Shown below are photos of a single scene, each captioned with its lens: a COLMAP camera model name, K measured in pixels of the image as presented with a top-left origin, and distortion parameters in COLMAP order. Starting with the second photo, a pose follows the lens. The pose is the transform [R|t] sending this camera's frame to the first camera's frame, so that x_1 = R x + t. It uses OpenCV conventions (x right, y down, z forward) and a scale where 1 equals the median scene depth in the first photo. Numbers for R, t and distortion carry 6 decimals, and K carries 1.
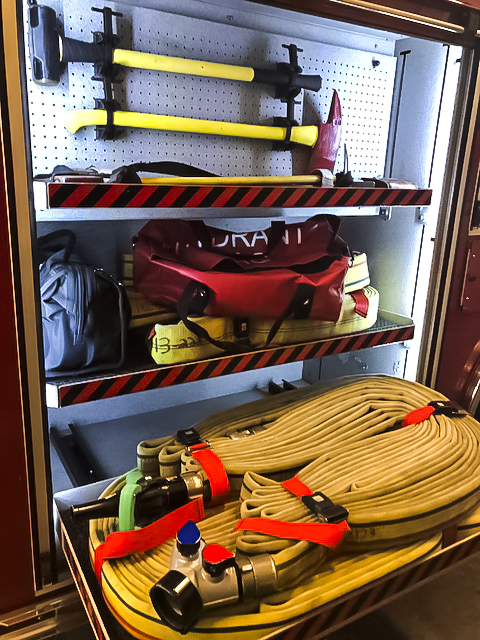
lens RADIAL K [[542.5, 0, 240.0], [0, 542.5, 320.0], [0, 0, 1]] dist [0.038996, -0.039991]
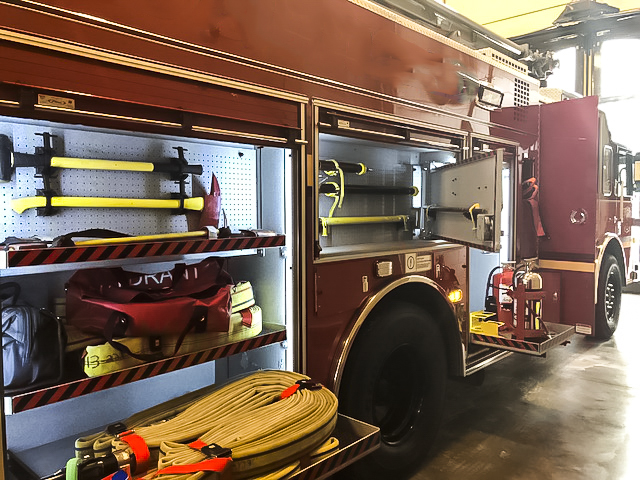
lens RADIAL K [[542.5, 0, 320.0], [0, 542.5, 240.0], [0, 0, 1]] dist [0.038996, -0.039991]
pose [[0.958636, -0.059434, 0.278360, 0.034685], [0.116261, 0.974418, -0.192337, 0.075376], [-0.259808, 0.216743, 0.941022, -0.455836]]
